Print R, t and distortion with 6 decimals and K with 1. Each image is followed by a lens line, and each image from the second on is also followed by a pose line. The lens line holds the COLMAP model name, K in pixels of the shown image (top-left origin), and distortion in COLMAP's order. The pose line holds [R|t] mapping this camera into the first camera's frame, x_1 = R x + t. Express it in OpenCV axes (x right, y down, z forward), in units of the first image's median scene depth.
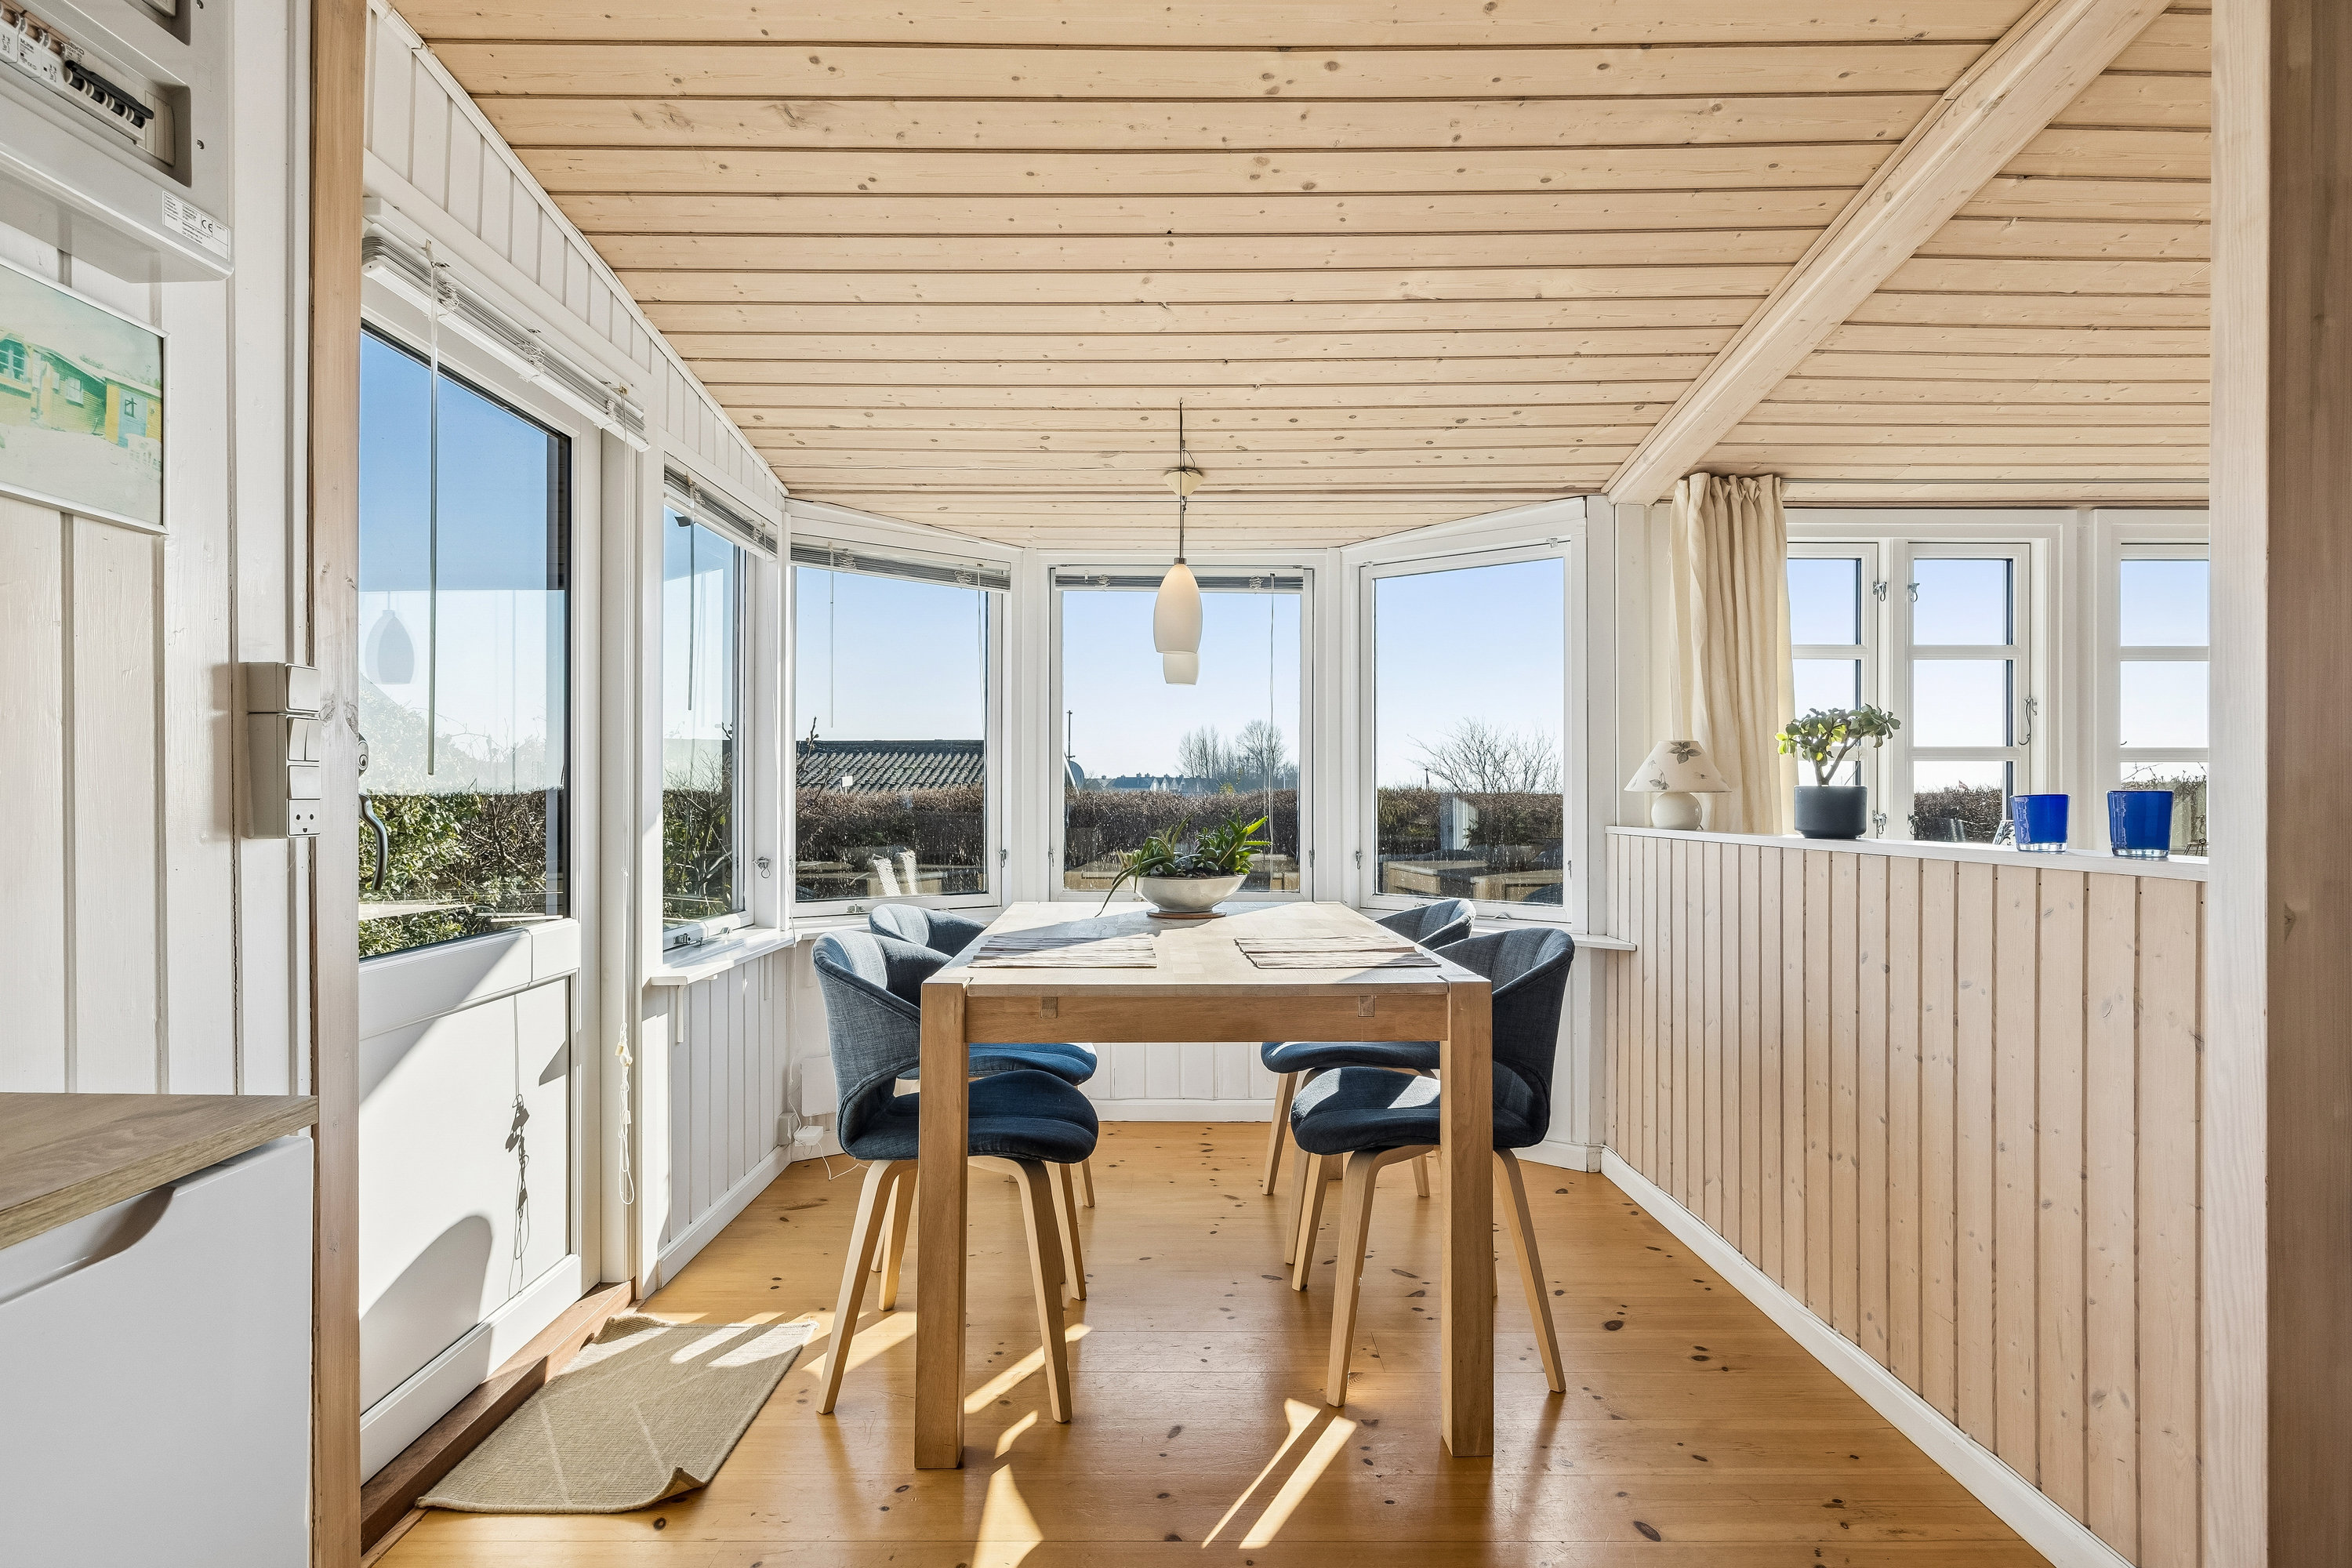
lens RADIAL K [[1170.6, 0, 1182.7], [0, 1170.6, 784.0], [0, 0, 1]] dist [0.000132, 0.000020]
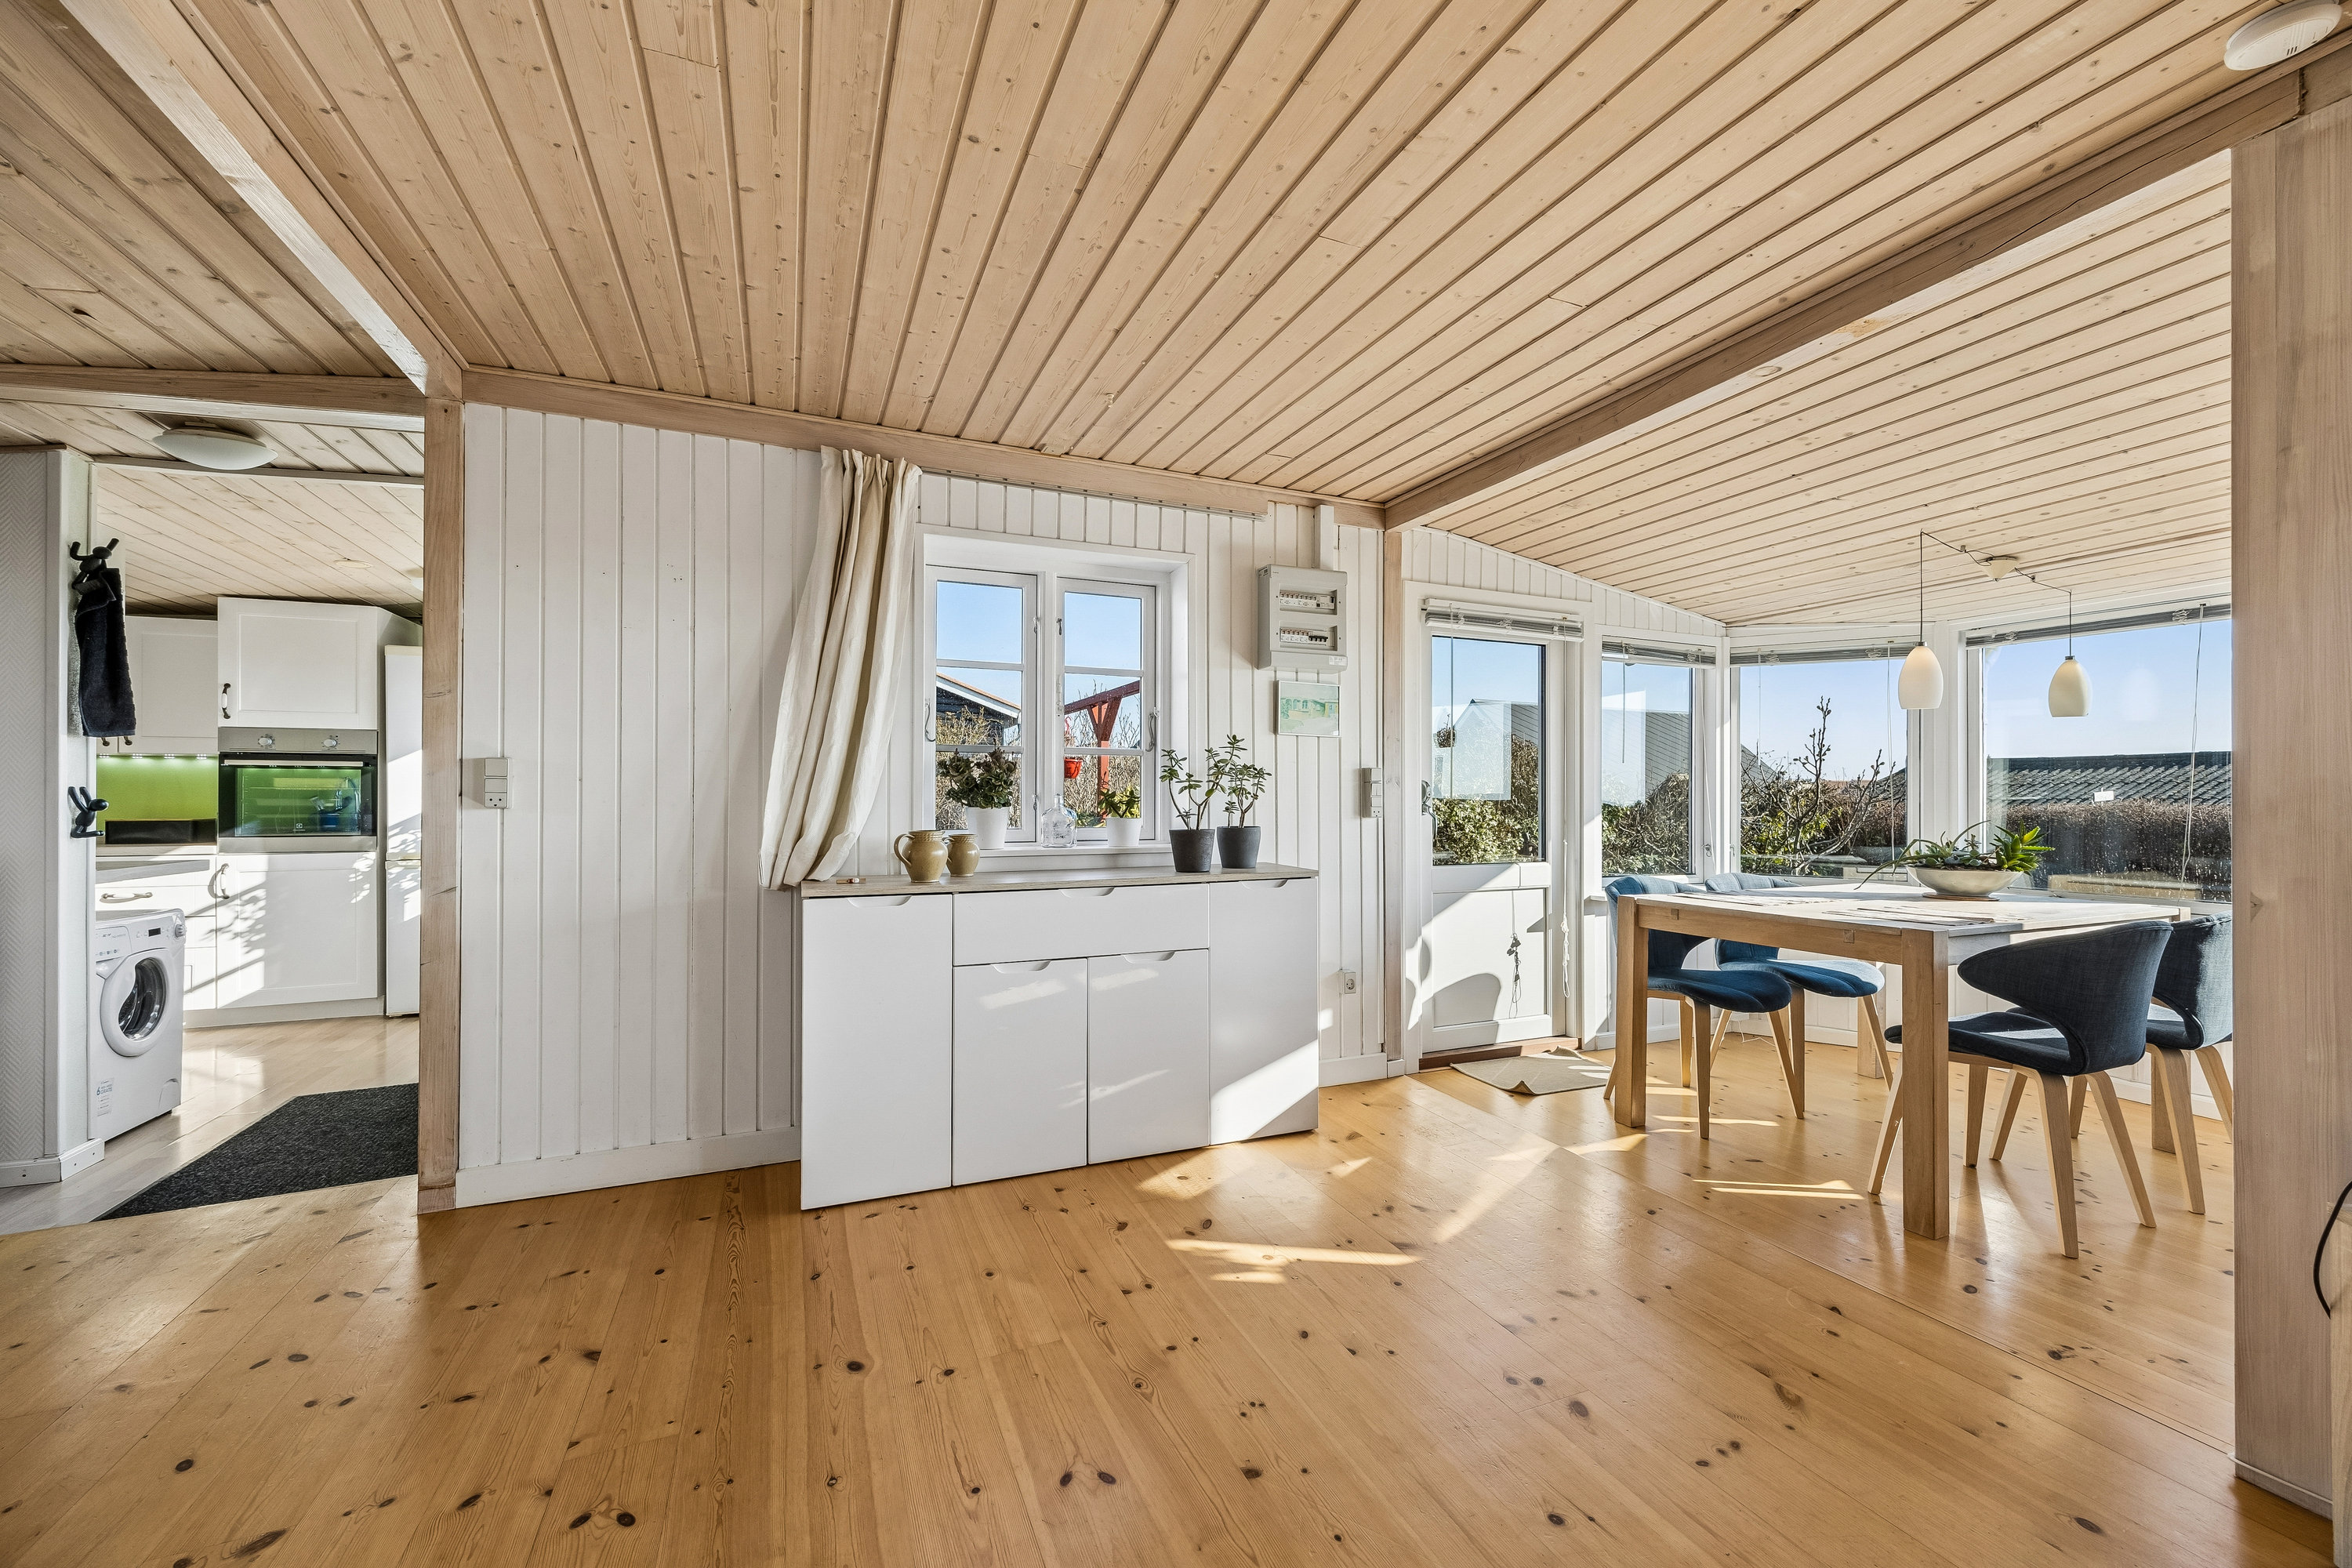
lens RADIAL K [[922.5, 0, 1177.2], [0, 922.5, 794.2], [0, 0, 1]] dist [0.005322, -0.001475]
pose [[0.382193, -0.006114, -0.924062, 0.777404], [0.001796, 0.999981, -0.005873, -0.003918], [0.924081, 0.000585, 0.382196, -0.293769]]
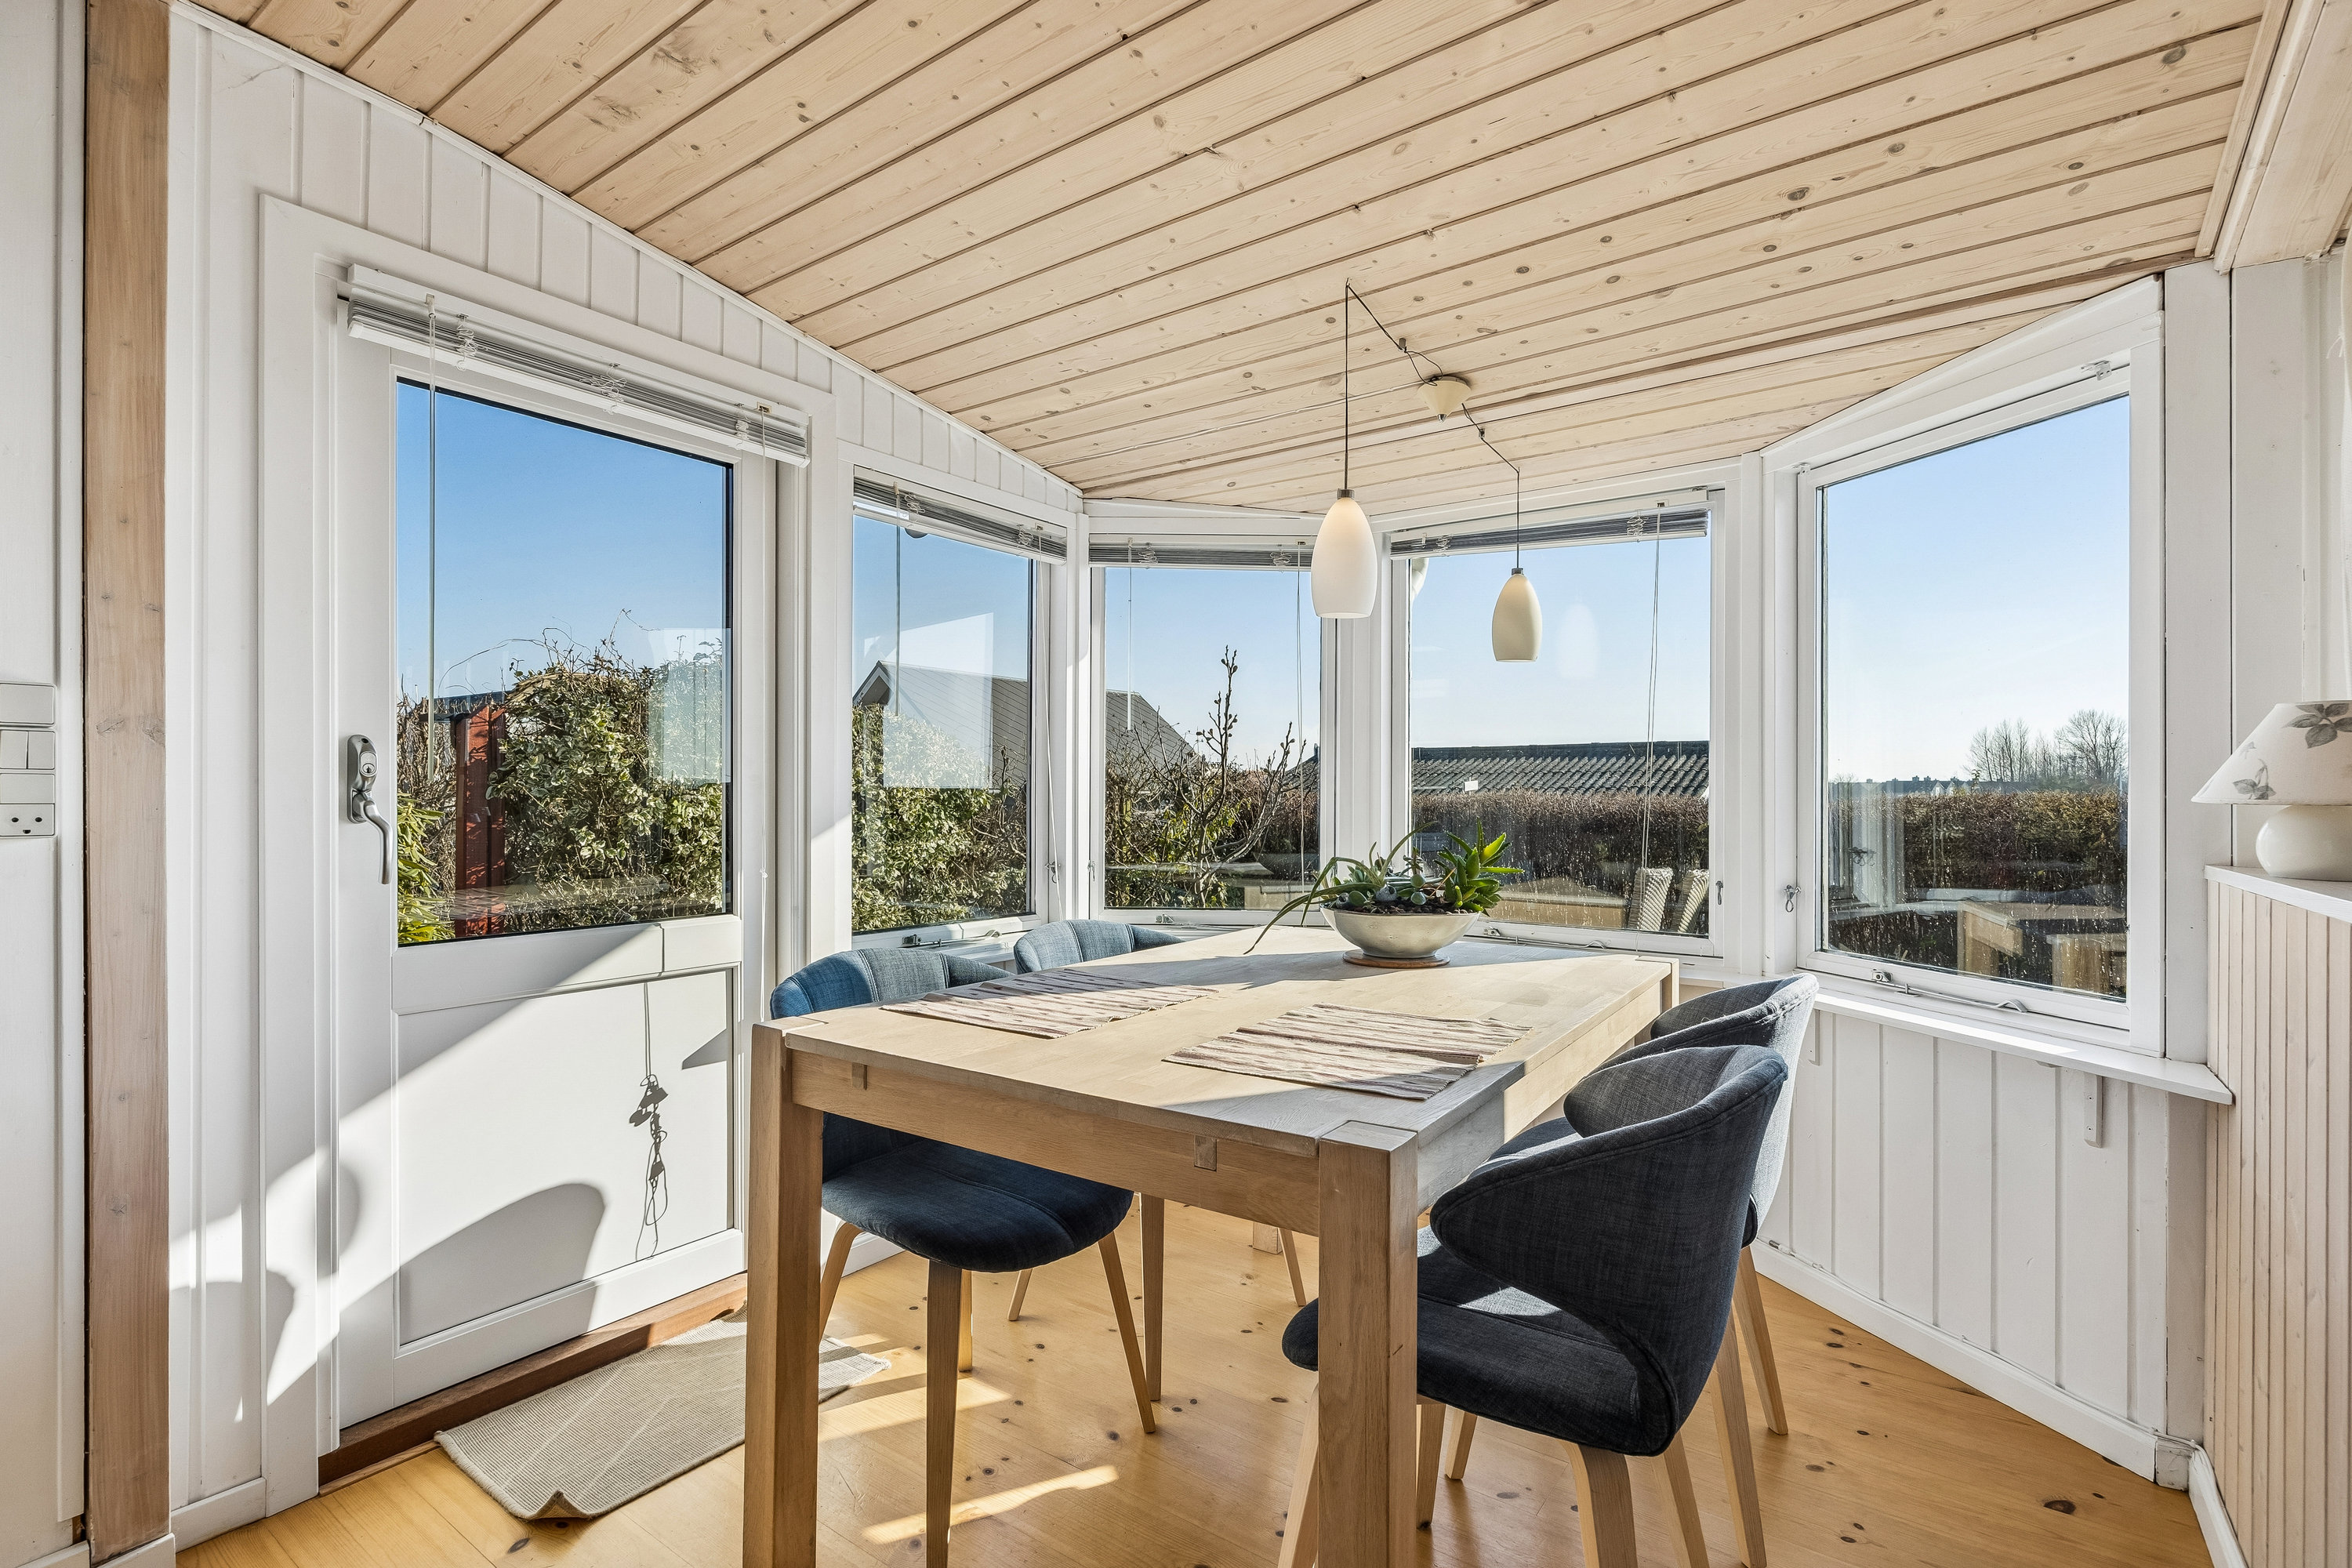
lens RADIAL K [[1098.0, 0, 1179.7], [0, 1098.0, 793.2], [0, 0, 1]] dist [-0.001319, 0.000204]
pose [[0.806678, 0.002252, -0.590987, 0.375000], [0.000346, 0.999991, 0.004283, -0.000060], [0.590992, -0.003660, 0.806669, 0.409919]]
